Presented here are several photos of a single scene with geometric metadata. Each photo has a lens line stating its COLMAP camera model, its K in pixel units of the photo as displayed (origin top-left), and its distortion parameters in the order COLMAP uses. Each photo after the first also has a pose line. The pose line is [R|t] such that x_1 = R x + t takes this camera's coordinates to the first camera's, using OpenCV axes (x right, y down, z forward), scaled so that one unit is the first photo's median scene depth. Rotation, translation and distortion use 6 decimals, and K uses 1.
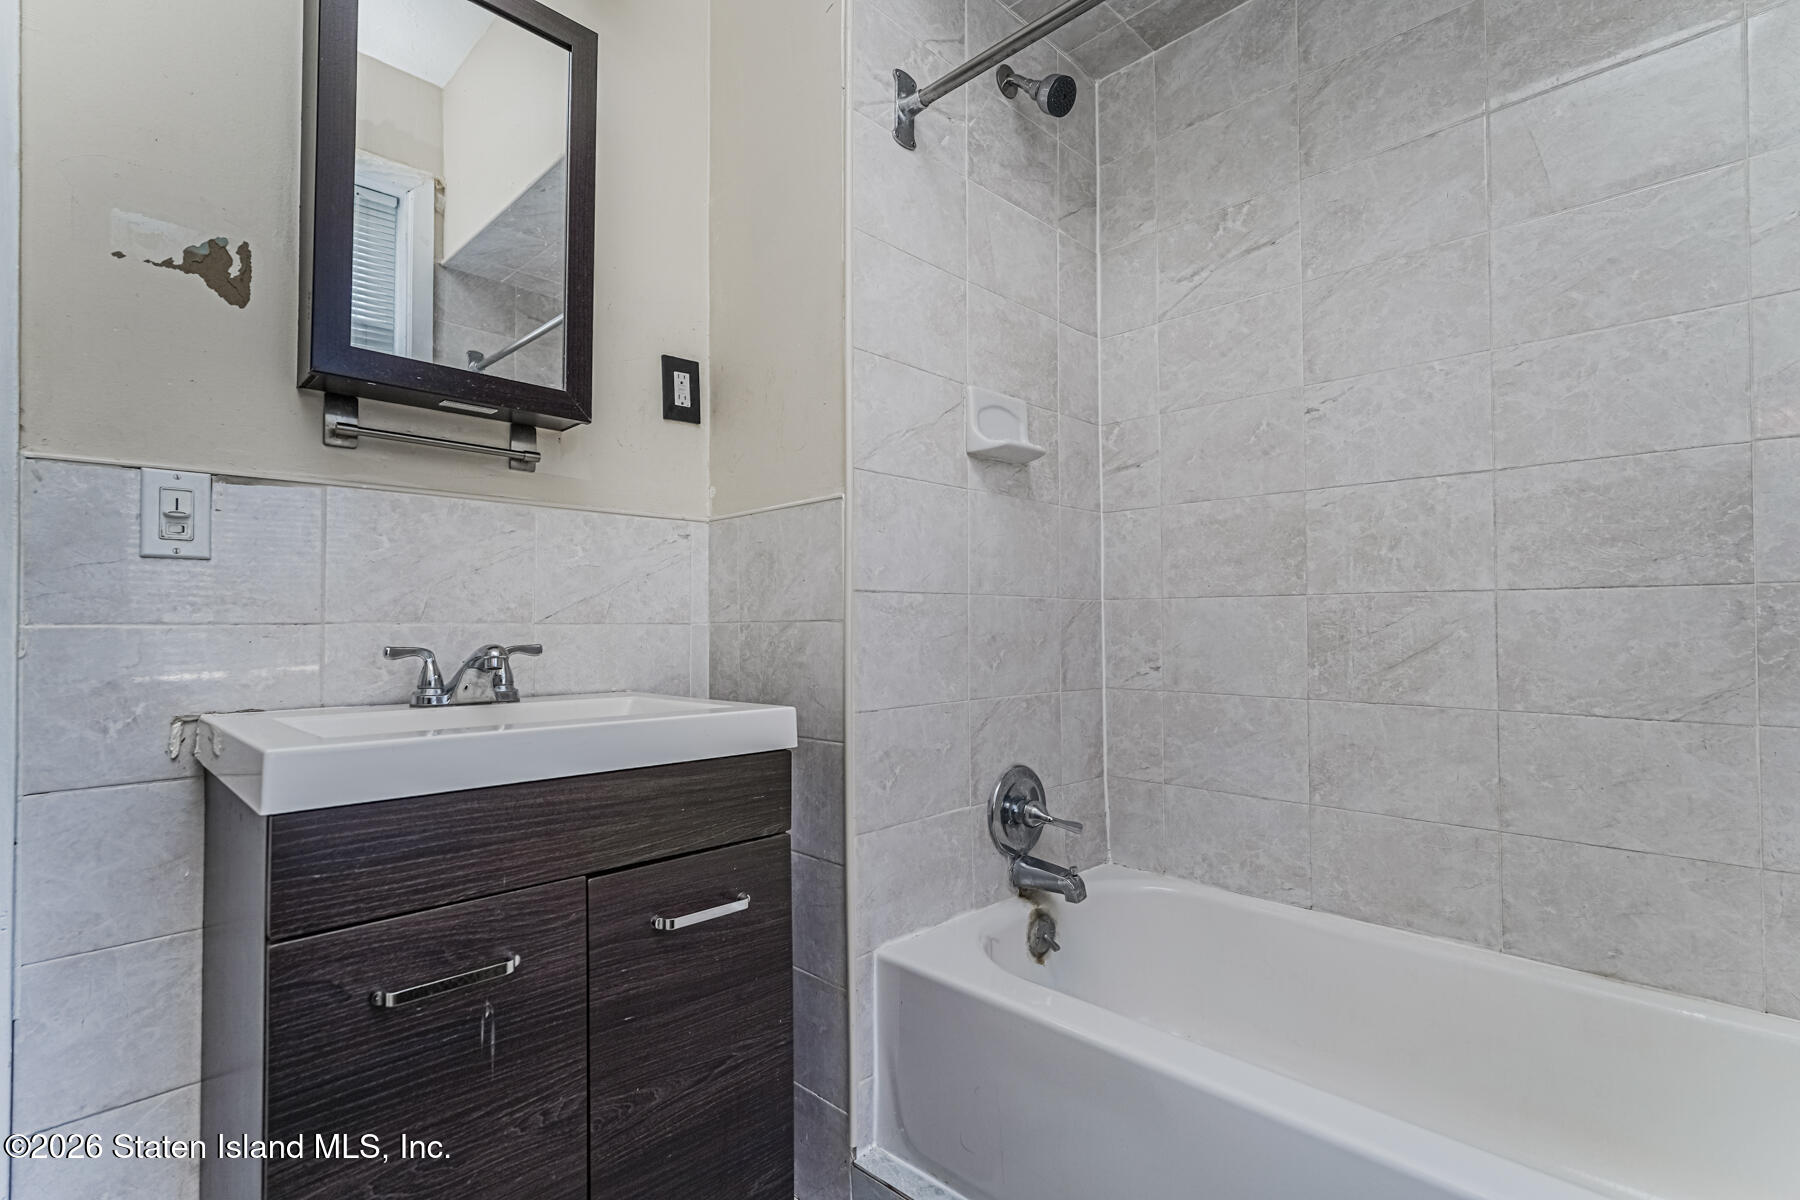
lens RADIAL K [[832.4, 0, 901.3], [0, 832.4, 603.8], [0, 0, 1]] dist [-0.000246, 0.000559]
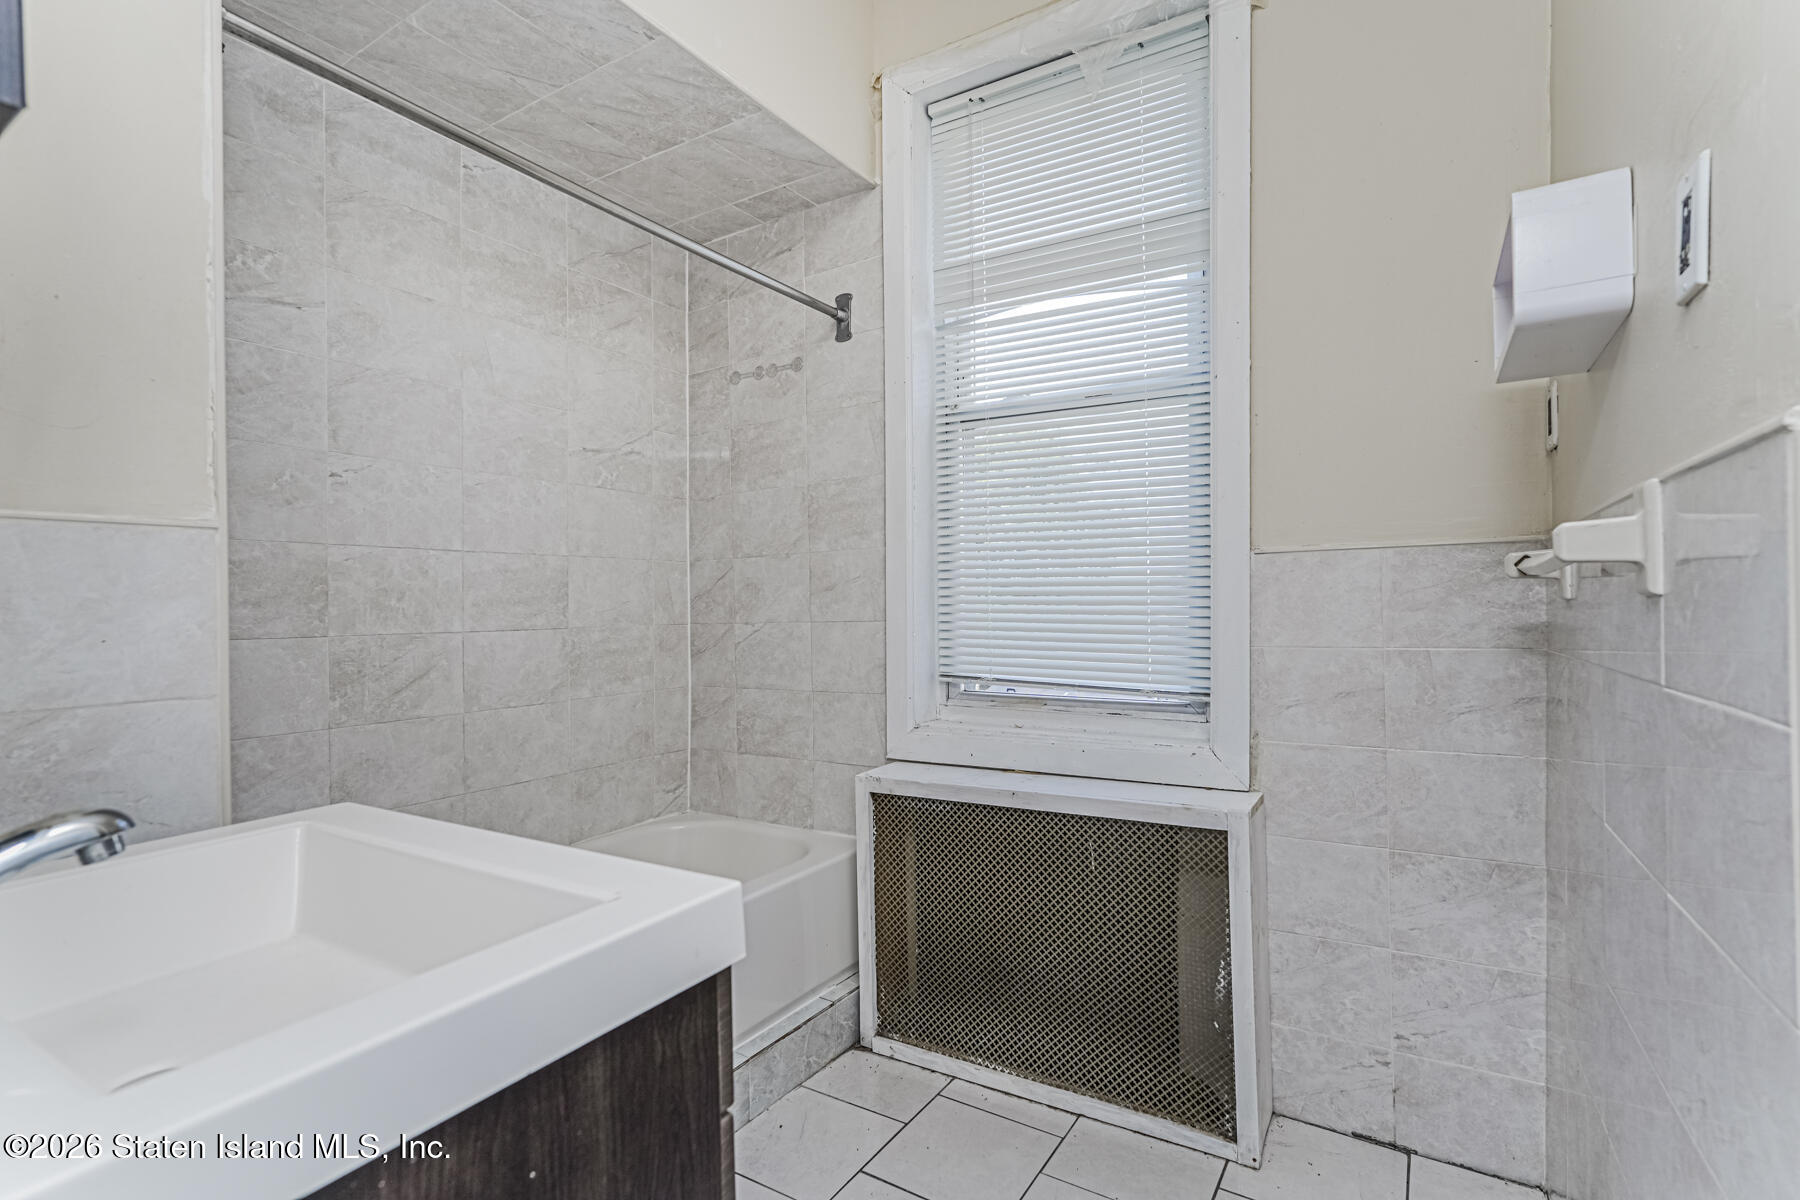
lens RADIAL K [[832.4, 0, 904.9], [0, 832.4, 606.0], [0, 0, 1]] dist [-0.000246, 0.000559]
pose [[-0.223996, 0.006626, 0.974568, -0.842517], [-0.009036, 0.999920, -0.008875, -0.052925], [-0.974548, -0.010794, -0.223918, 0.524407]]
